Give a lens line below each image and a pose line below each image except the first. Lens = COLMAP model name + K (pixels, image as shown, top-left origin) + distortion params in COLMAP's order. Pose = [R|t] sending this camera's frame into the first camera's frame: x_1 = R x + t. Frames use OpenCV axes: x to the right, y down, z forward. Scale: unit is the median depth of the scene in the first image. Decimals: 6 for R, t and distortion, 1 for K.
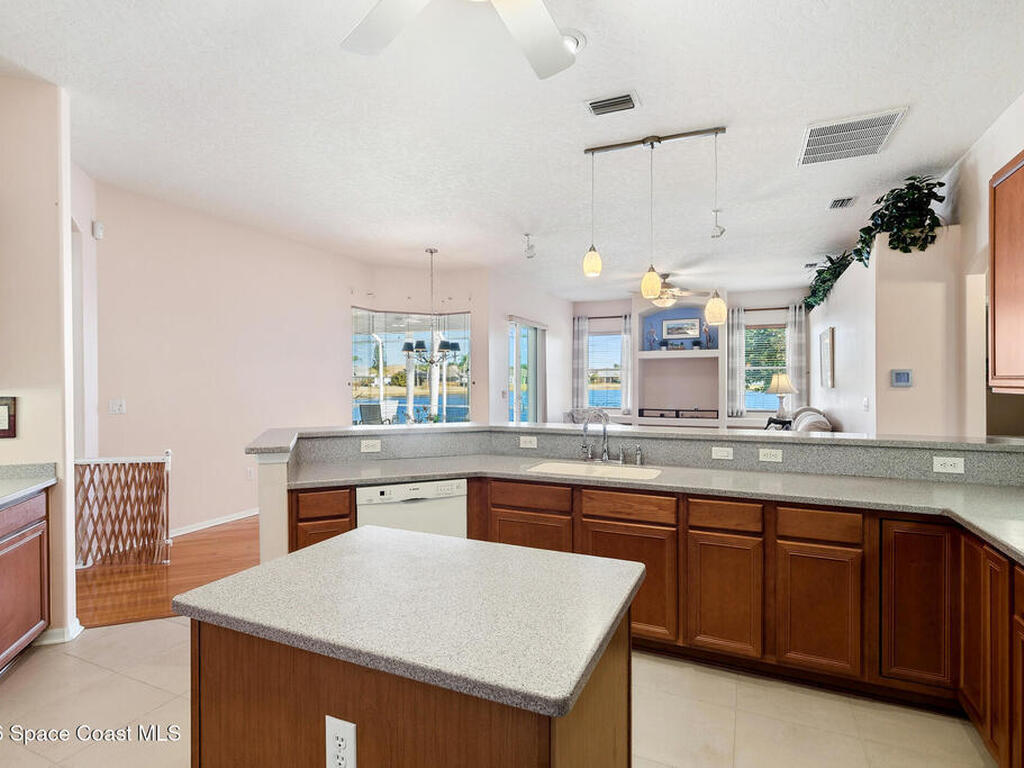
lens RADIAL K [[529.3, 0, 512.8], [0, 529.3, 381.9], [0, 0, 1]] dist [0.015383, -0.000698]
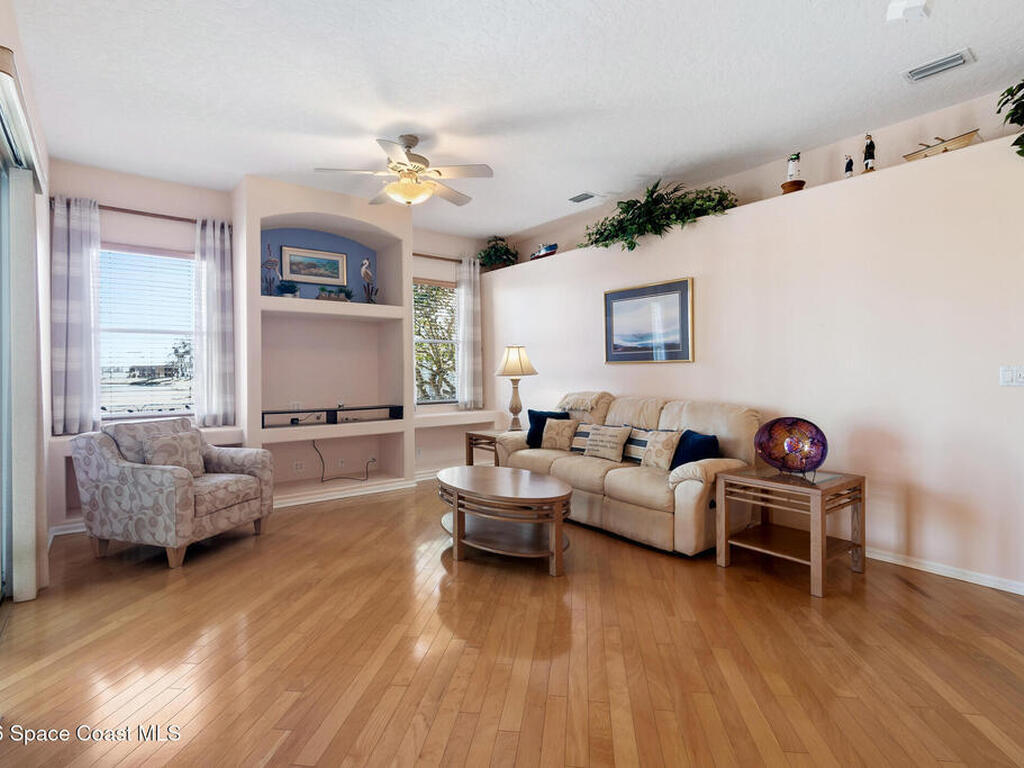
lens RADIAL K [[529.3, 0, 502.9], [0, 529.3, 365.8], [0, 0, 1]] dist [0.015383, -0.000698]
pose [[0.466156, 0.012344, 0.884616, -0.092464], [0.004111, 0.999862, -0.016118, 0.016599], [-0.884693, 0.011150, 0.466041, 0.565852]]
